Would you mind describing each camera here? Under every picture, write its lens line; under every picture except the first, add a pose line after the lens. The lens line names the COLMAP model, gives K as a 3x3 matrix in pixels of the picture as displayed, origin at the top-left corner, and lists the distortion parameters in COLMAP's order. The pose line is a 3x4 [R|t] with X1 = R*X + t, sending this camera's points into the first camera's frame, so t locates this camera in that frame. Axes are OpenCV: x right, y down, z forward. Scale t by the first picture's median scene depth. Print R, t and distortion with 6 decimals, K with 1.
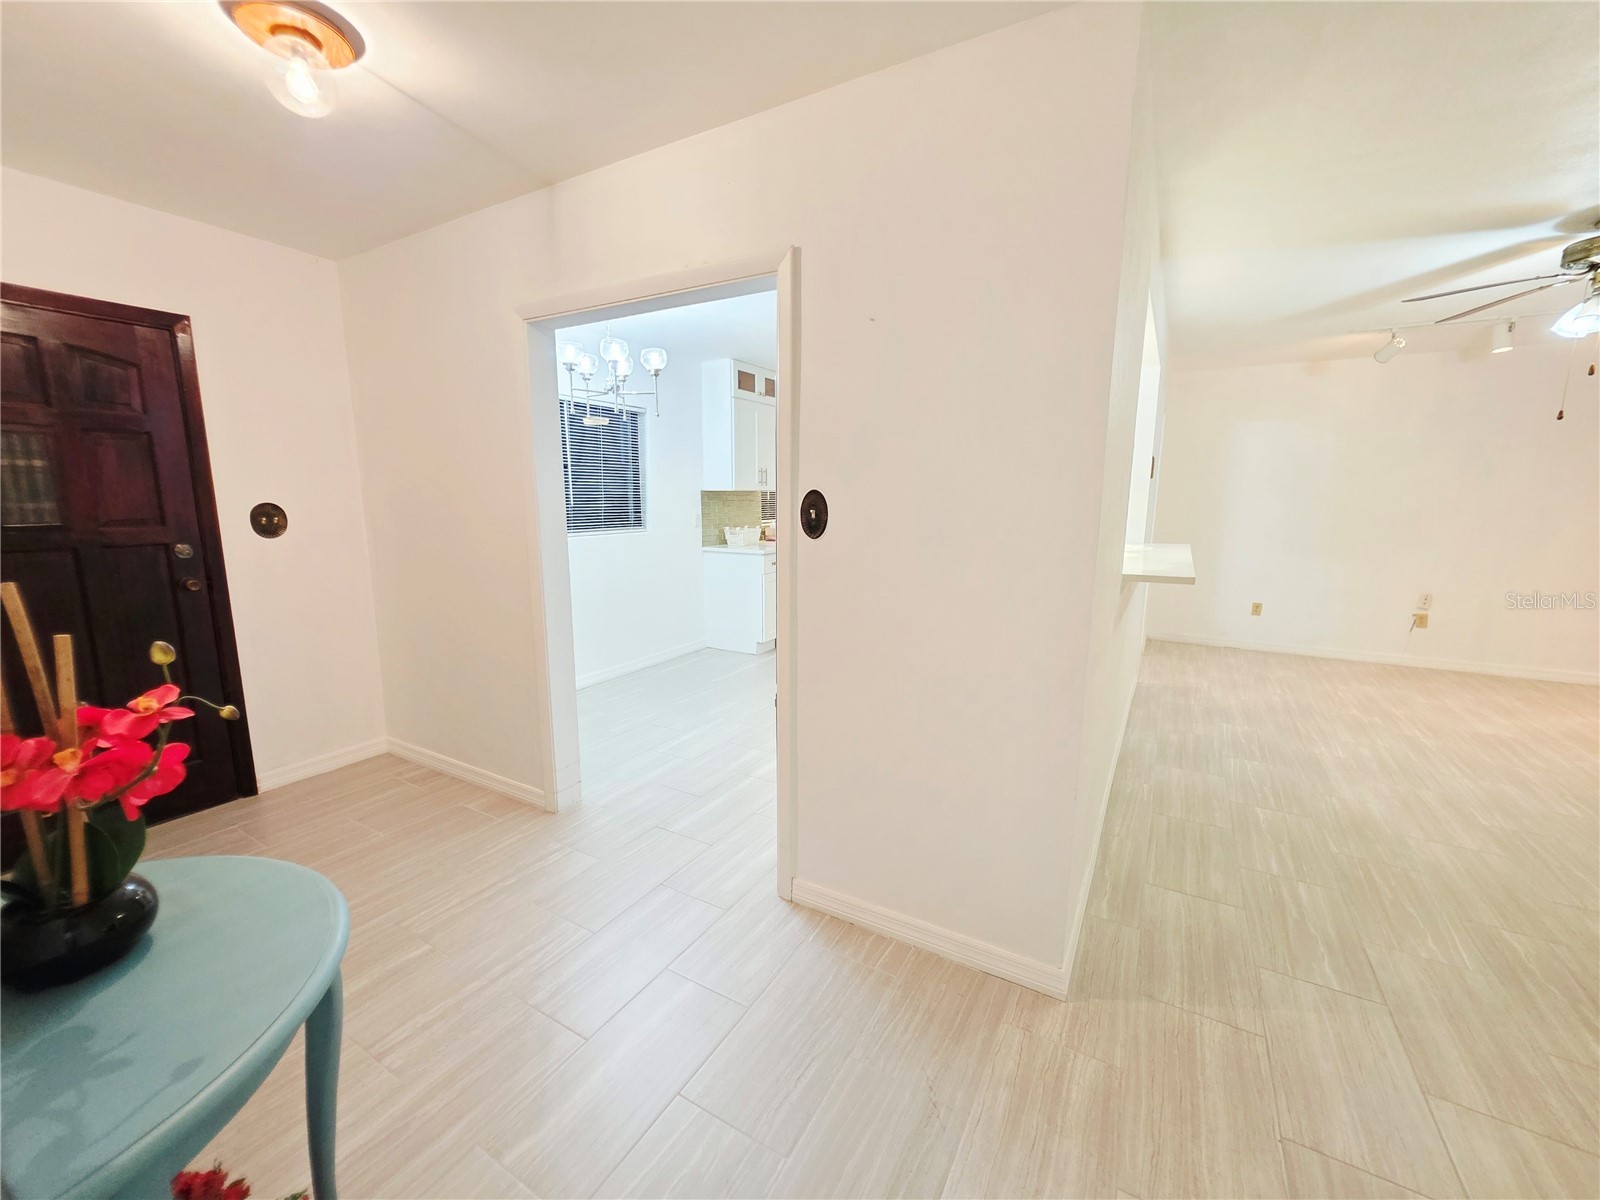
lens RADIAL K [[644.8, 0, 812.2], [0, 644.8, 602.8], [0, 0, 1]] dist [-0.002396, 0.000930]
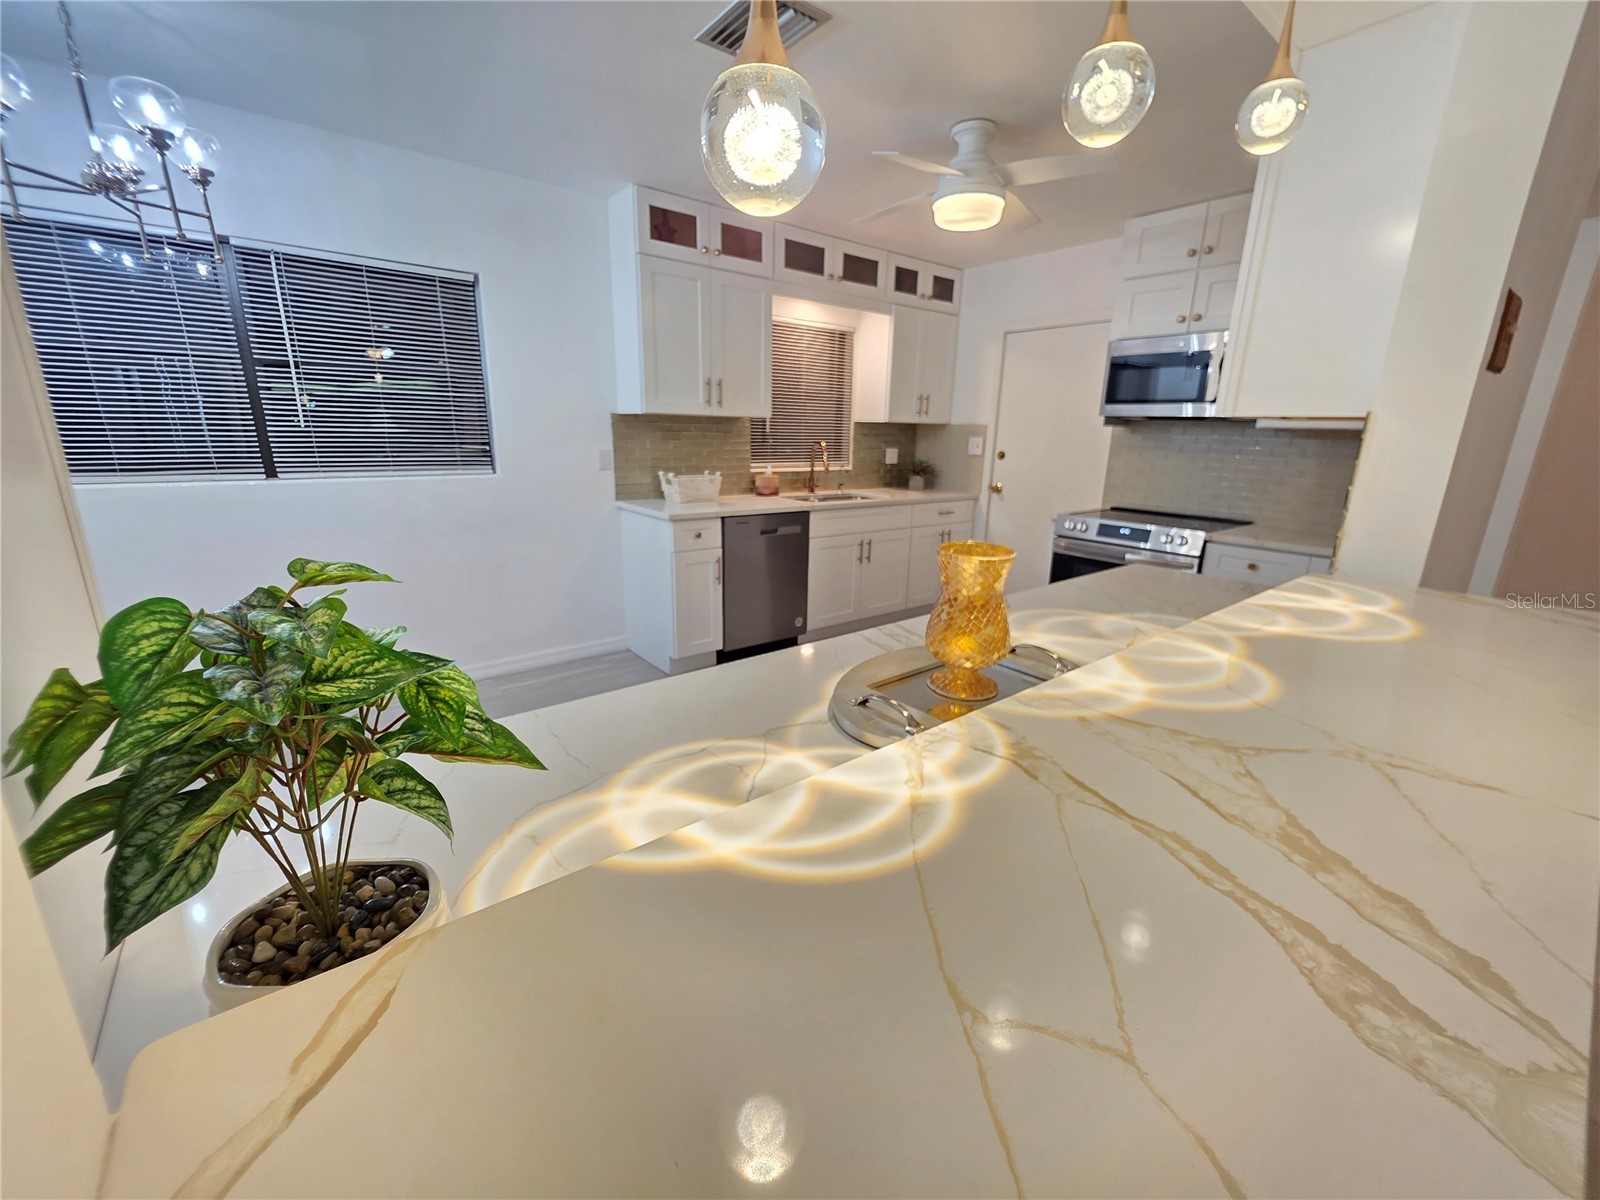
lens RADIAL K [[644.8, 0, 804.7], [0, 644.8, 595.3], [0, 0, 1]] dist [-0.002396, 0.000930]
pose [[0.924185, 0.122125, -0.361894, 0.257612], [-0.090205, 0.990490, 0.103892, -0.077110], [0.371140, -0.063371, 0.926412, 0.456616]]
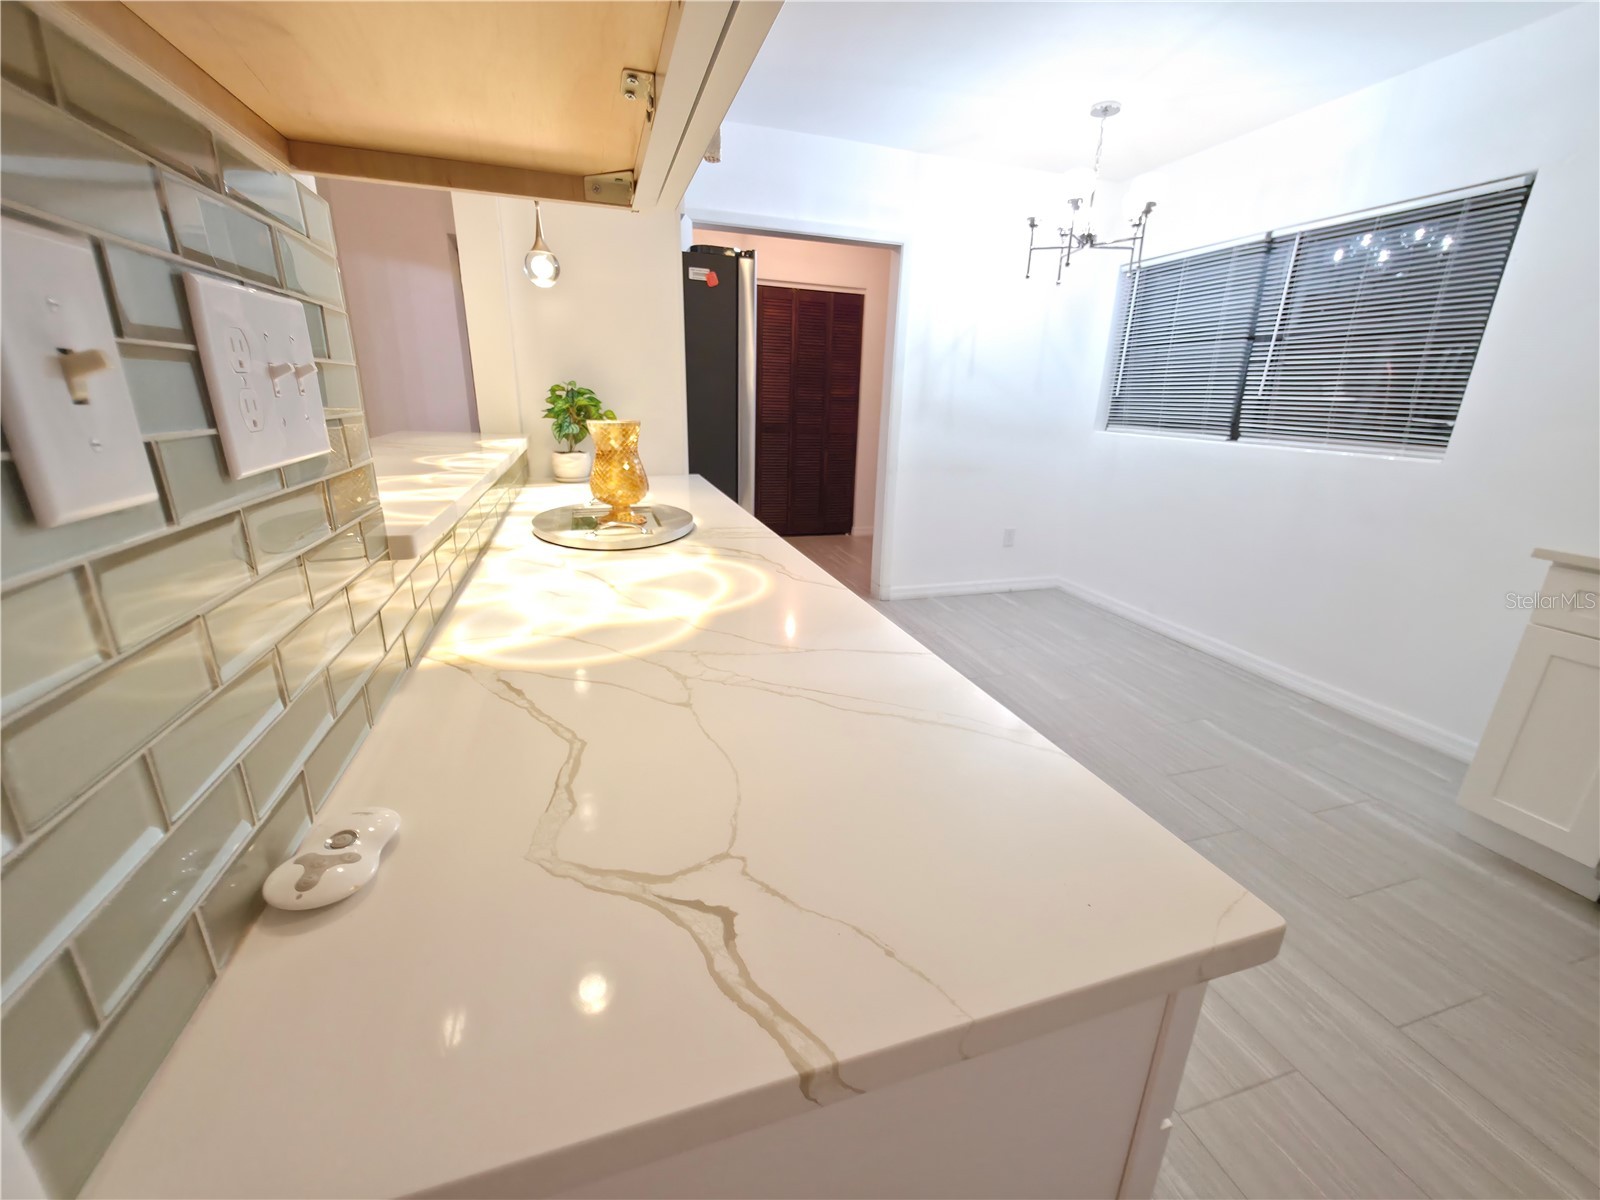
lens RADIAL K [[644.8, 0, 803.8], [0, 644.8, 598.3], [0, 0, 1]] dist [-0.002396, 0.000930]
pose [[-0.684567, 0.207306, -0.698850, 0.383831], [-0.145524, 0.900545, 0.409685, -0.130778], [0.714276, 0.382156, -0.586316, 0.886079]]
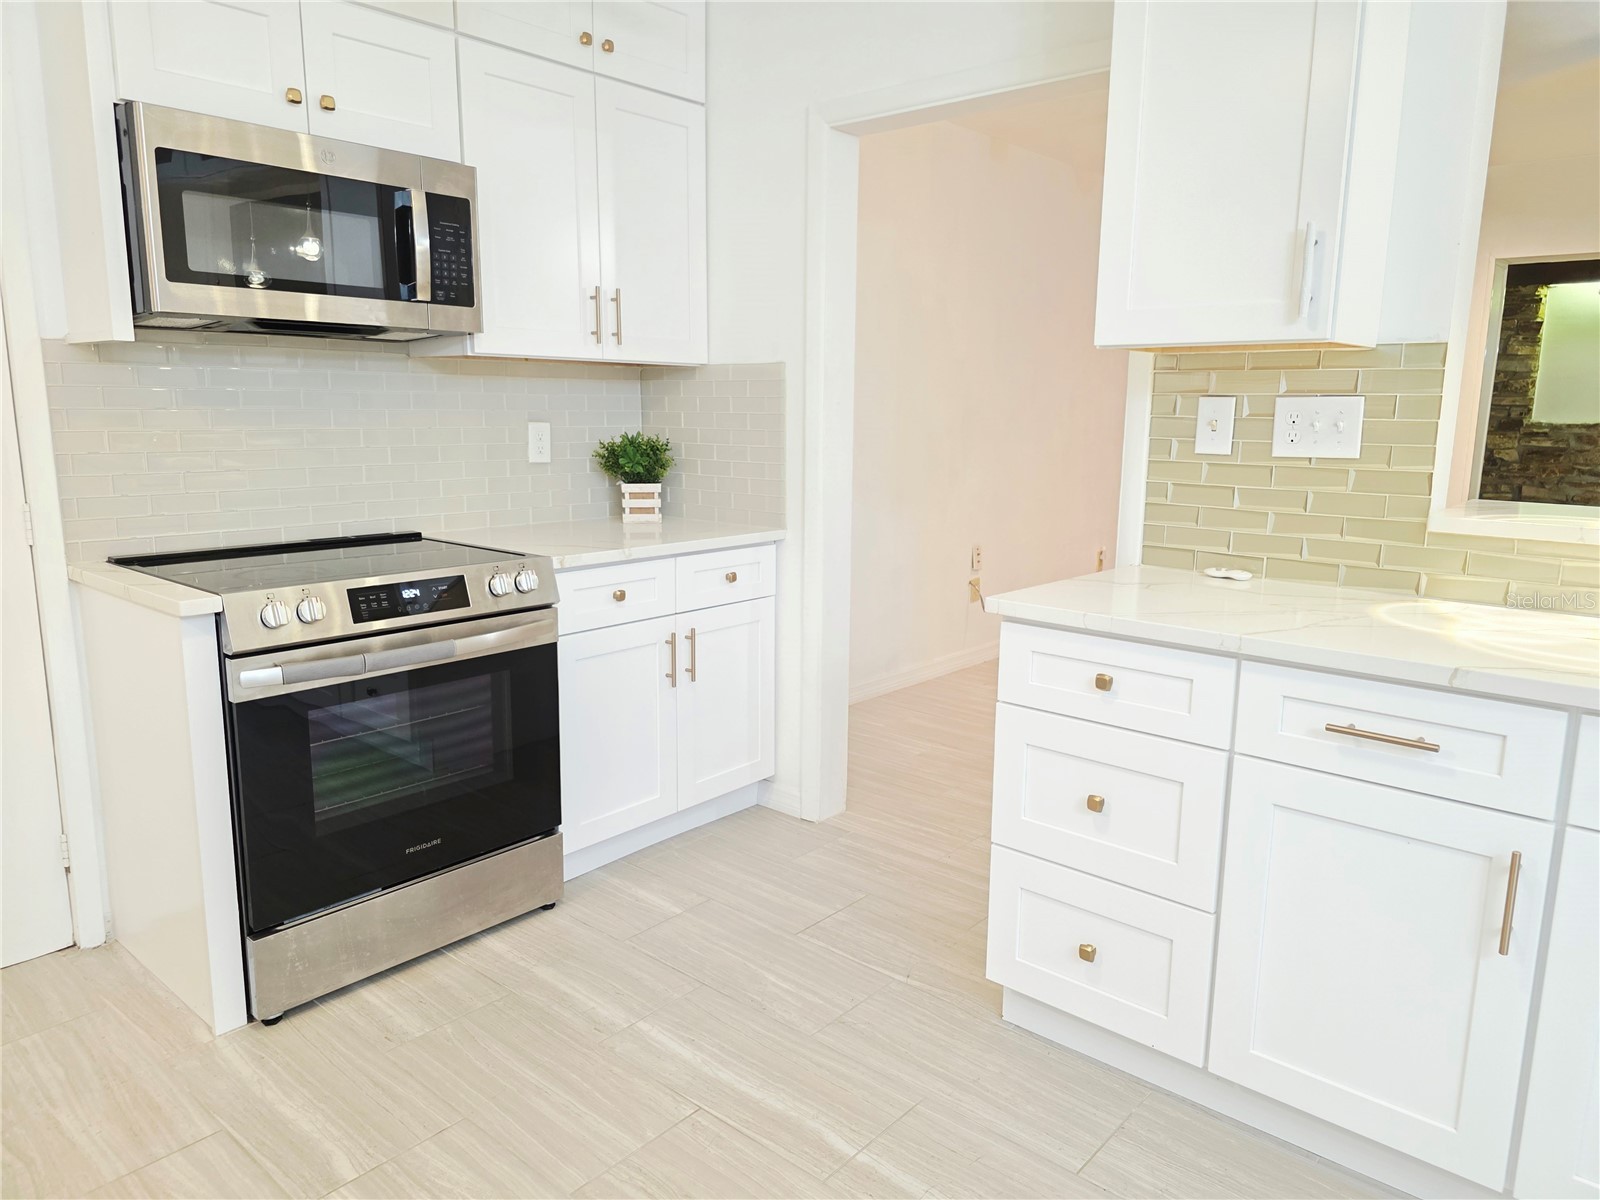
lens RADIAL K [[1076.0, 0, 807.1], [0, 1076.0, 597.2], [0, 0, 1]] dist [0.037464, -0.032384]
pose [[0.209206, -0.165977, 0.963683, -0.061751], [0.149756, 0.979303, 0.136157, -0.132814], [-0.966336, 0.115833, 0.229732, 0.871927]]
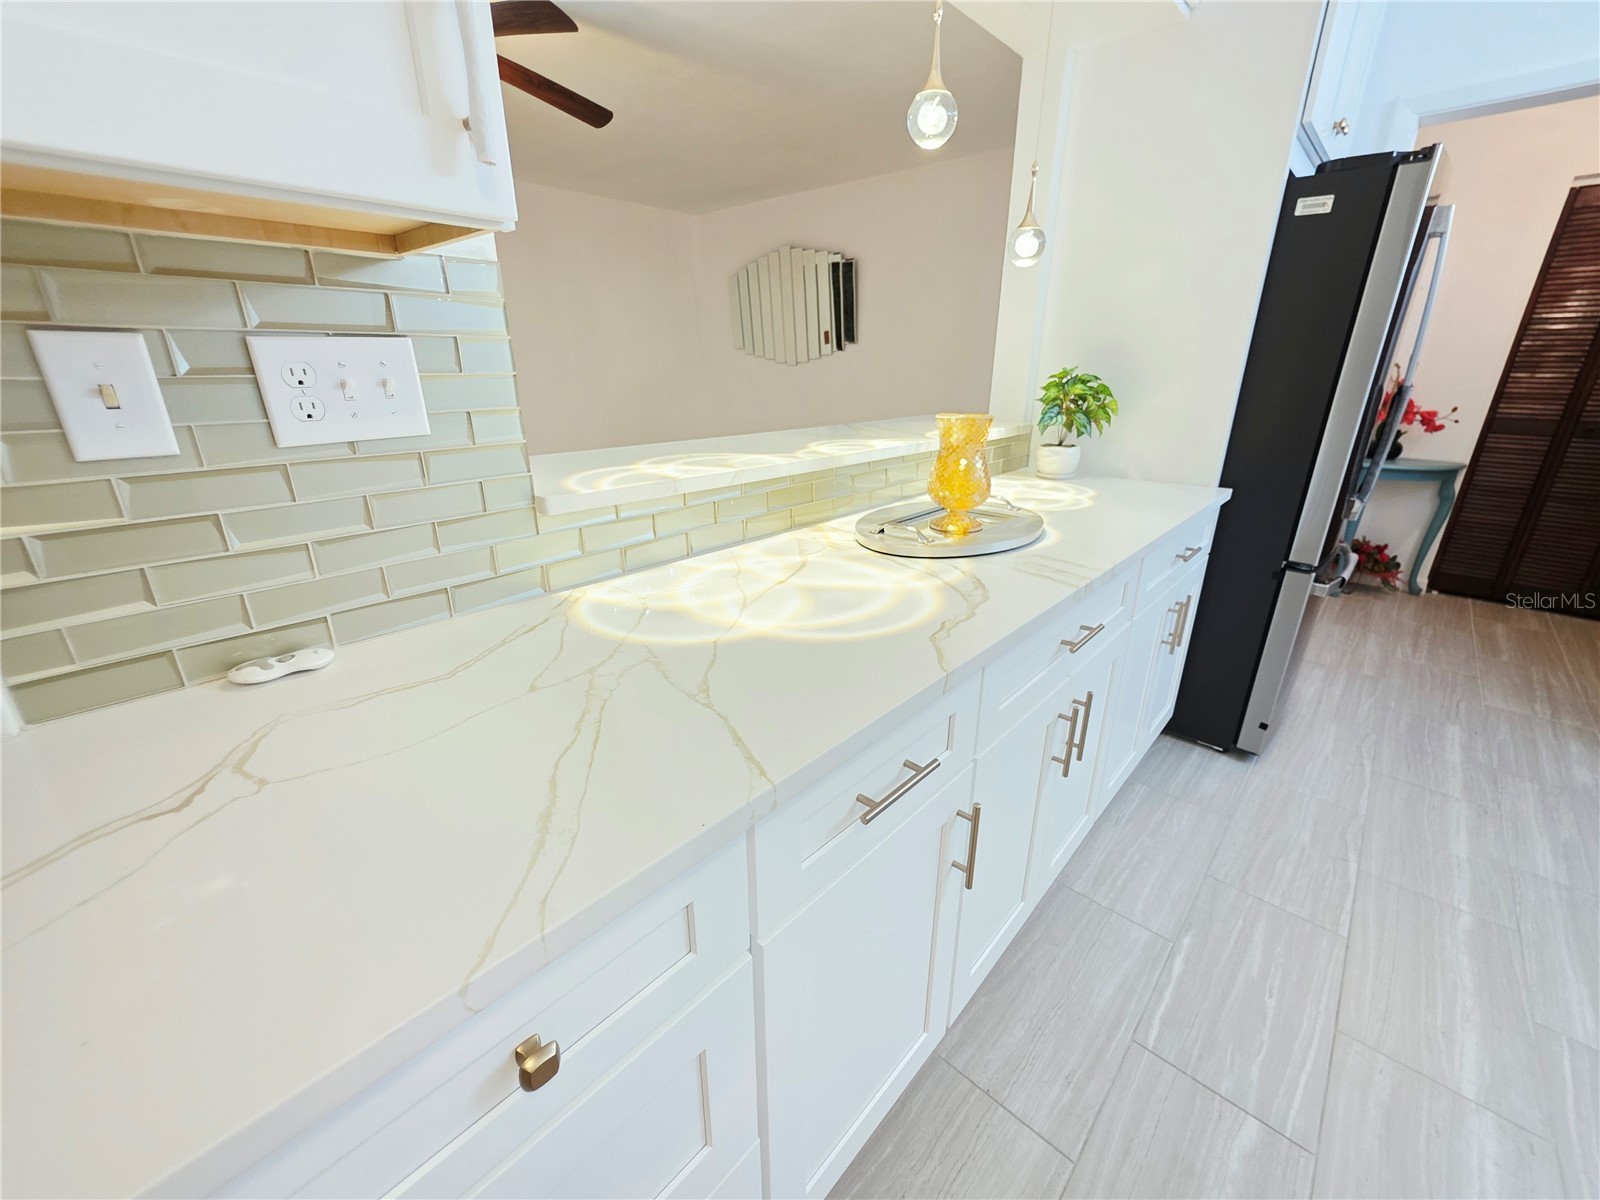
lens RADIAL K [[644.8, 0, 803.5], [0, 644.8, 600.9], [0, 0, 1]] dist [-0.002396, 0.000930]
pose [[-0.973172, -0.076939, 0.216833, 0.235865], [0.041466, 0.868346, 0.494223, -0.137372], [-0.226311, 0.489955, -0.841859, 0.895221]]
